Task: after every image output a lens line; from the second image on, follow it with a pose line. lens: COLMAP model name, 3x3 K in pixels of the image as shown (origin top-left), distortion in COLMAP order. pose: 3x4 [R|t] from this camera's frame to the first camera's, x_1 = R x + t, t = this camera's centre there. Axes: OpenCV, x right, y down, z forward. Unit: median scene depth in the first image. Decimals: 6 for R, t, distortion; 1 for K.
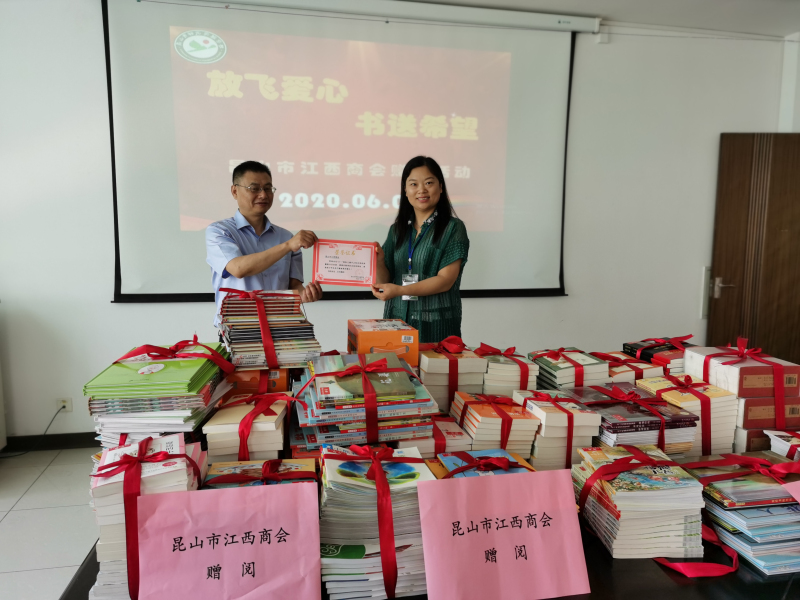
lens RADIAL K [[623.5, 0, 403.3], [0, 623.5, 301.9], [0, 0, 1]] dist [0.043008, -0.031617]
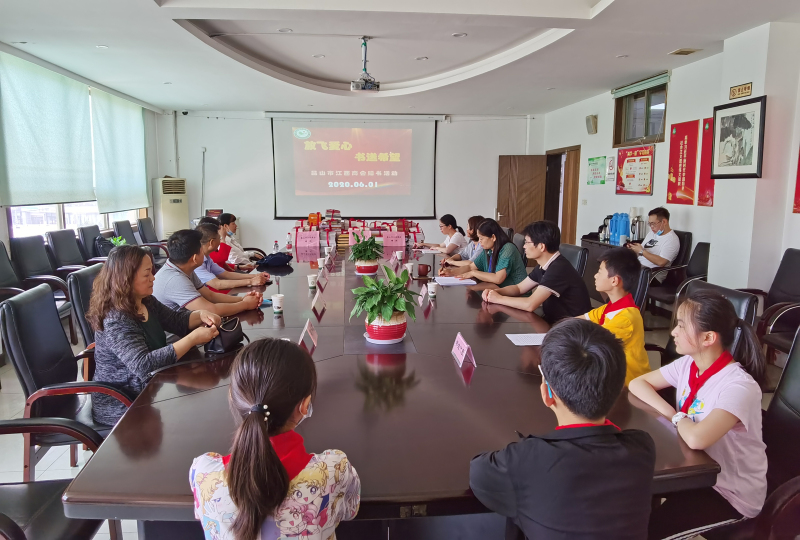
lens RADIAL K [[565.9, 0, 397.7], [0, 565.9, 269.4], [0, 0, 1]] dist [0.061040, 0.000424]
pose [[0.990832, 0.012404, -0.134525, 1.258460], [-0.007879, 0.999387, 0.034117, 0.361376], [0.134866, -0.032744, 0.990323, -4.127584]]
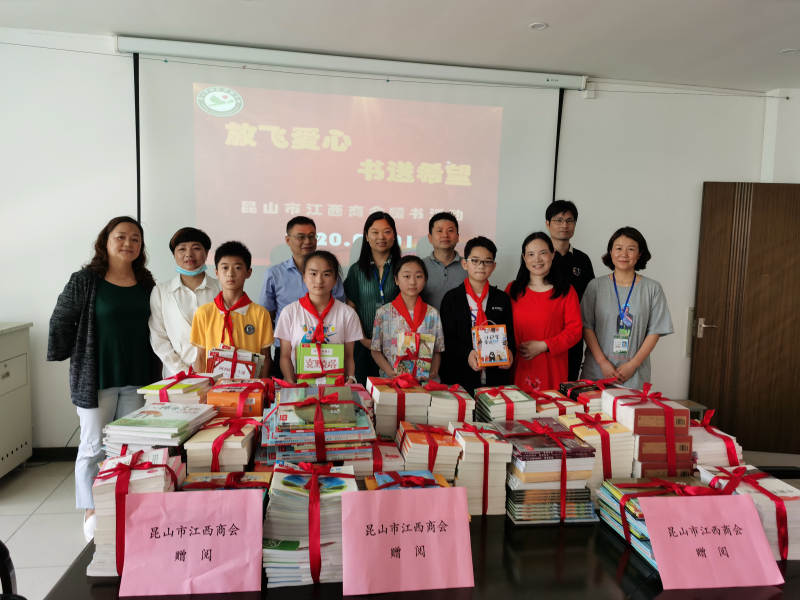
lens RADIAL K [[623.5, 0, 397.8], [0, 623.5, 296.9], [0, 0, 1]] dist [0.043008, -0.031617]
pose [[0.998652, 0.024203, -0.045910, 0.133911], [-0.026290, 0.998623, -0.045408, -0.040816], [0.044748, 0.046554, 0.997913, -0.210650]]
